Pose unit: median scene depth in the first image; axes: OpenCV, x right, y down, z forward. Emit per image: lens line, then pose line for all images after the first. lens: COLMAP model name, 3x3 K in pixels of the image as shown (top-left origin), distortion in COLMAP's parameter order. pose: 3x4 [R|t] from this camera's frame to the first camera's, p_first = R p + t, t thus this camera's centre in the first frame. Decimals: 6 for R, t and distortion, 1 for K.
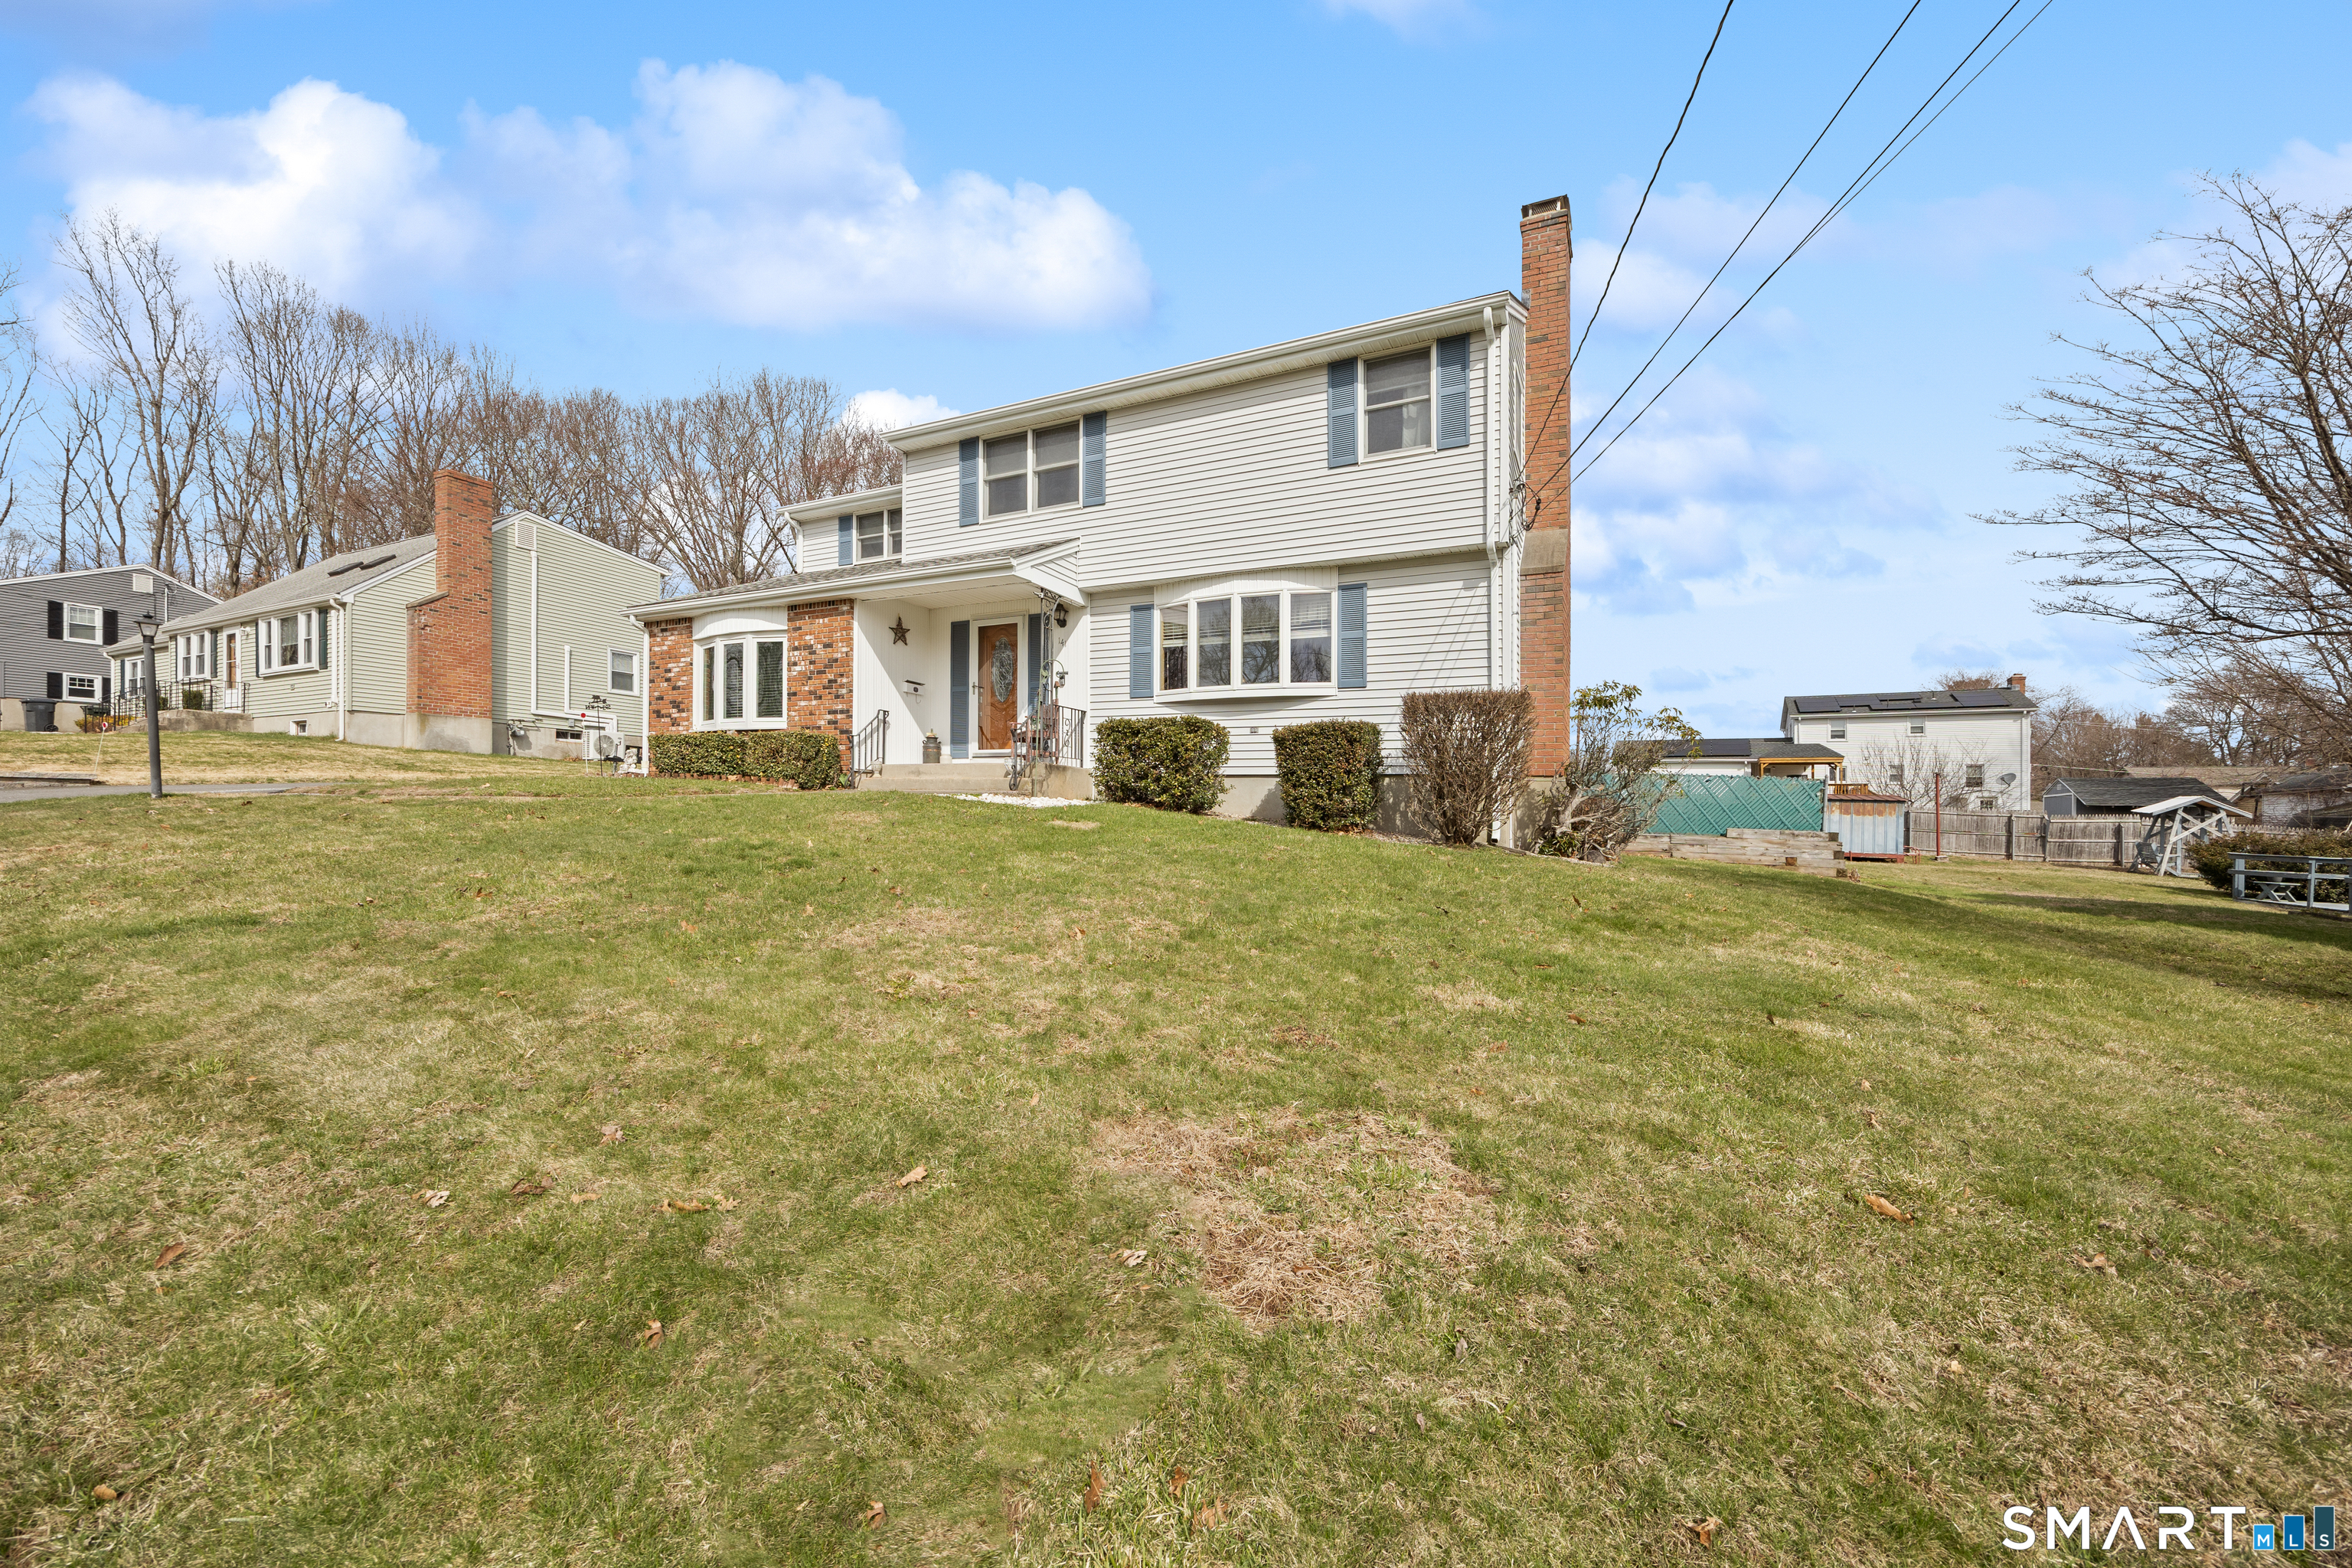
lens RADIAL K [[943.1, 0, 1168.9], [0, 943.1, 721.1], [0, 0, 1]] dist [-0.000323, 0.000031]
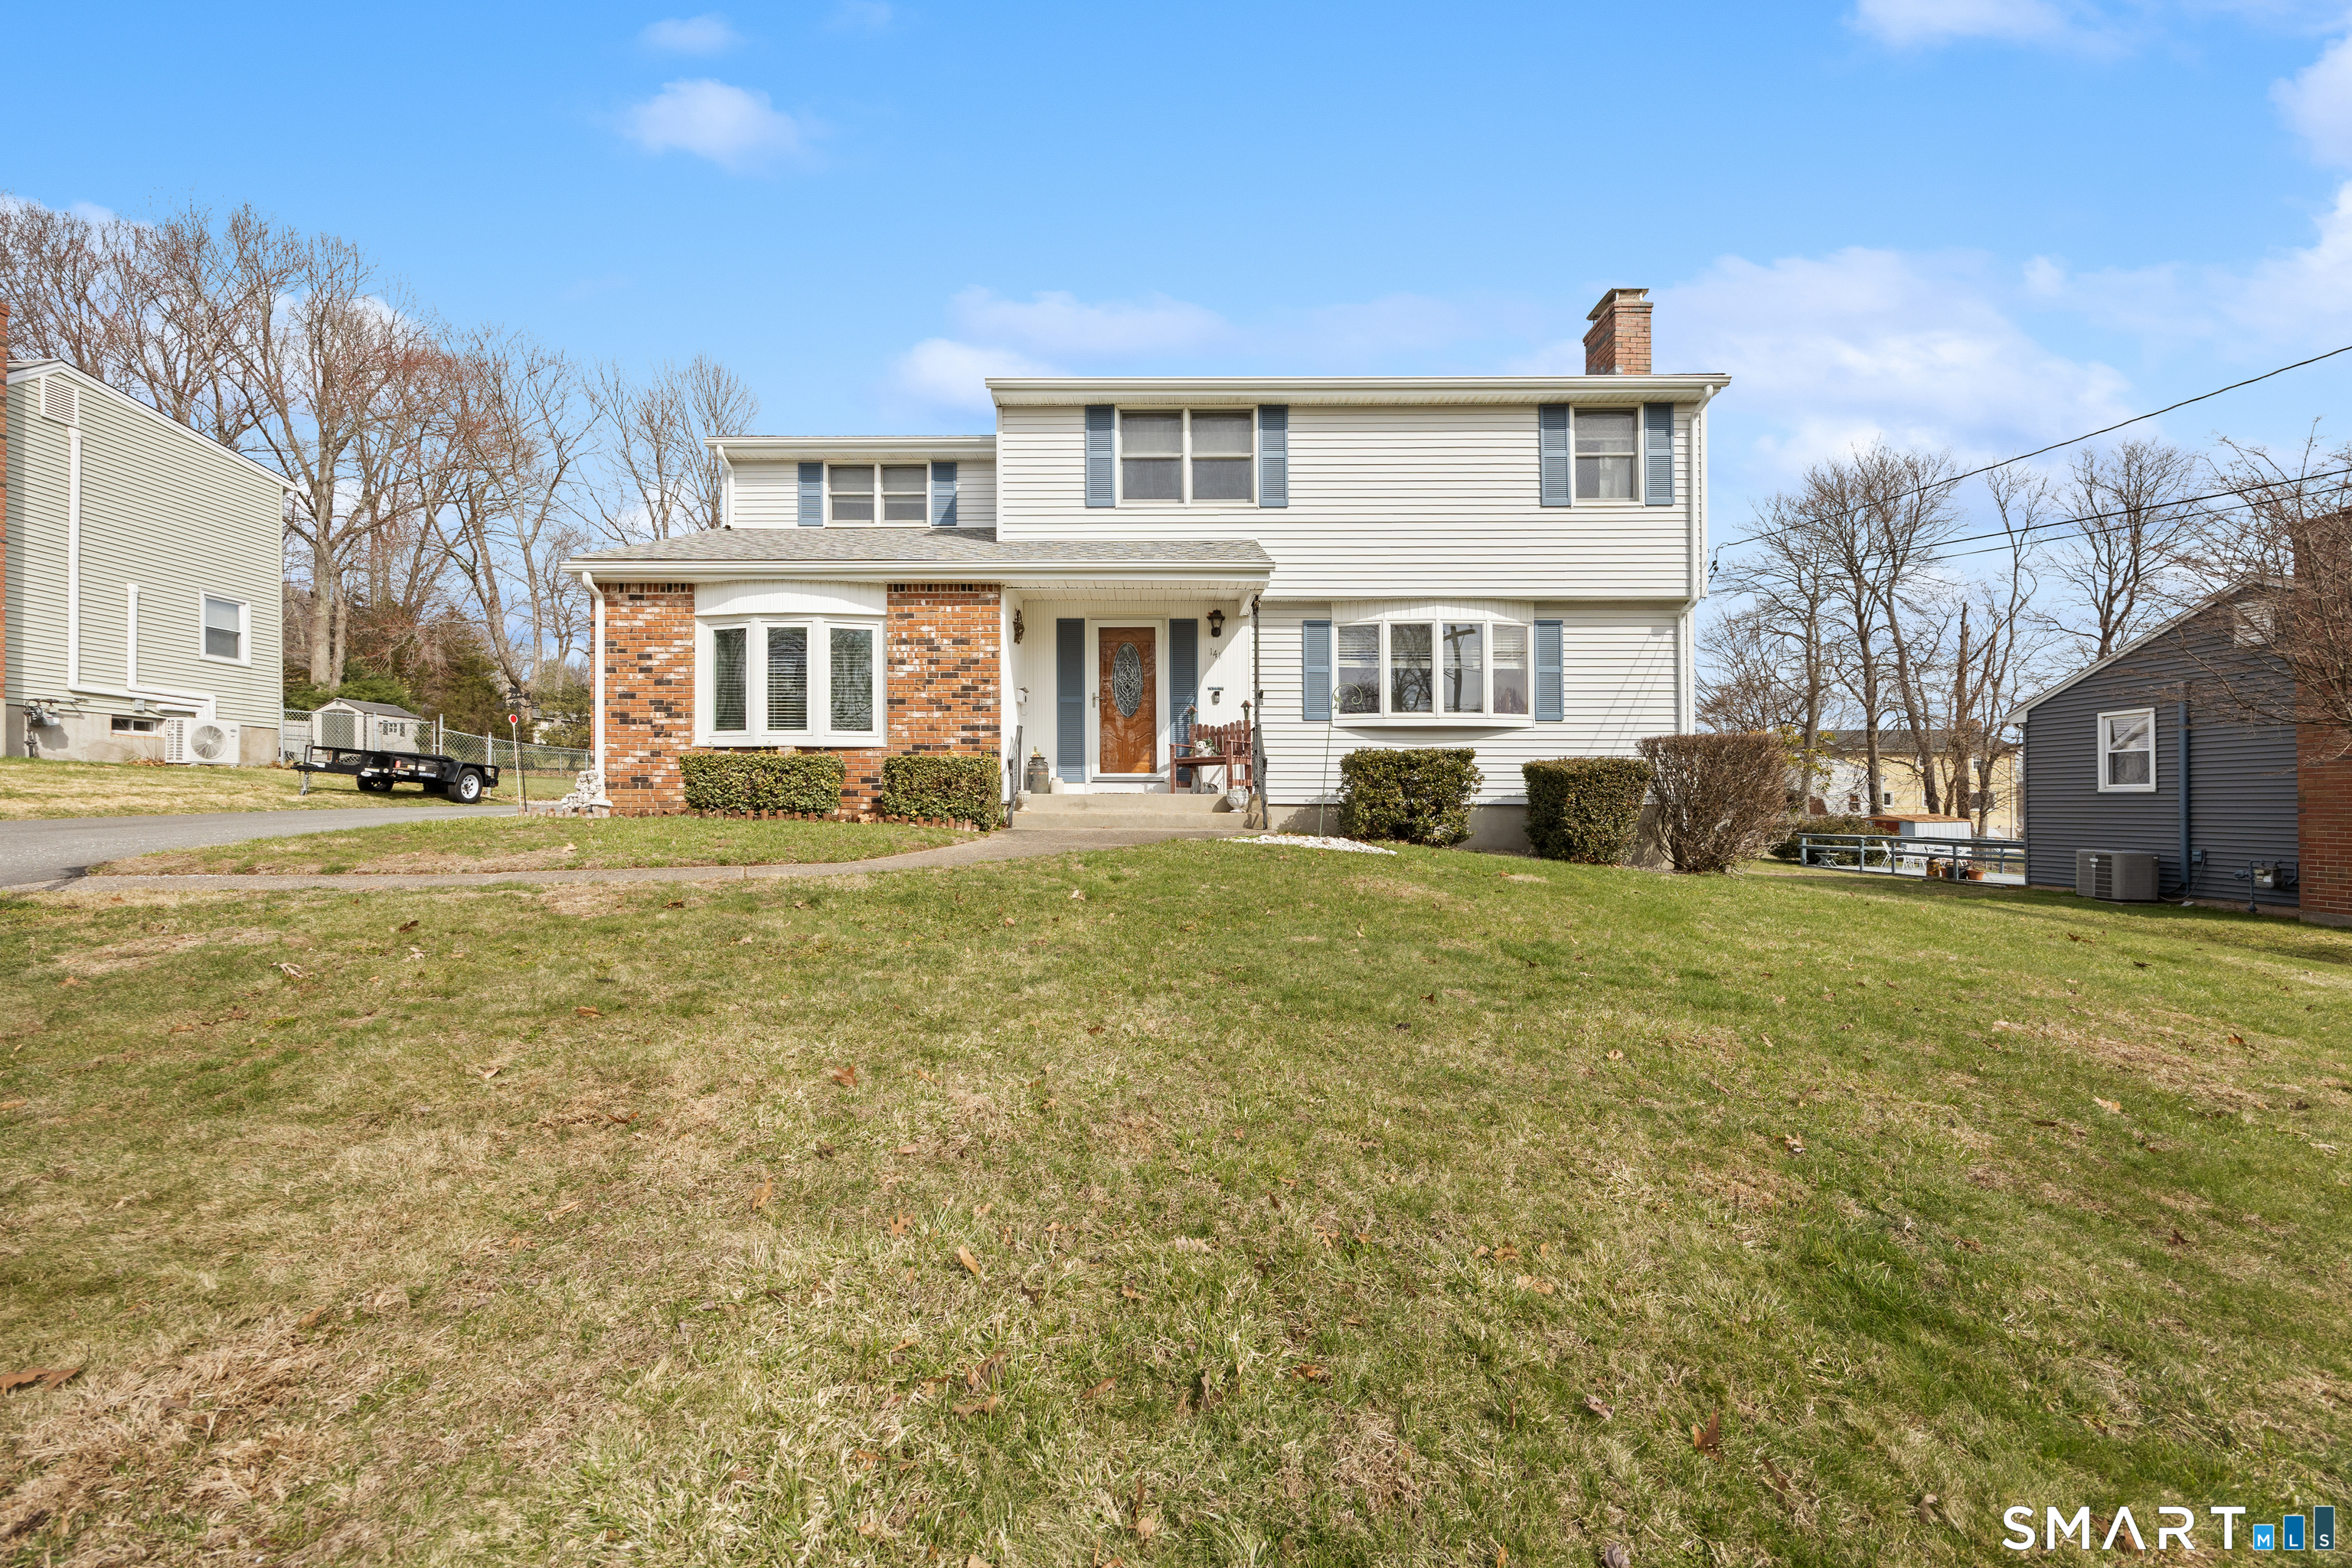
lens RADIAL K [[931.3, 0, 1160.1], [0, 931.3, 703.0], [0, 0, 1]] dist [-0.000443, 0.000048]
pose [[0.893526, 0.032510, 0.447832, -0.563864], [-0.030784, 0.999464, -0.011134, -0.026402], [-0.447954, -0.003837, 0.894048, 0.243724]]
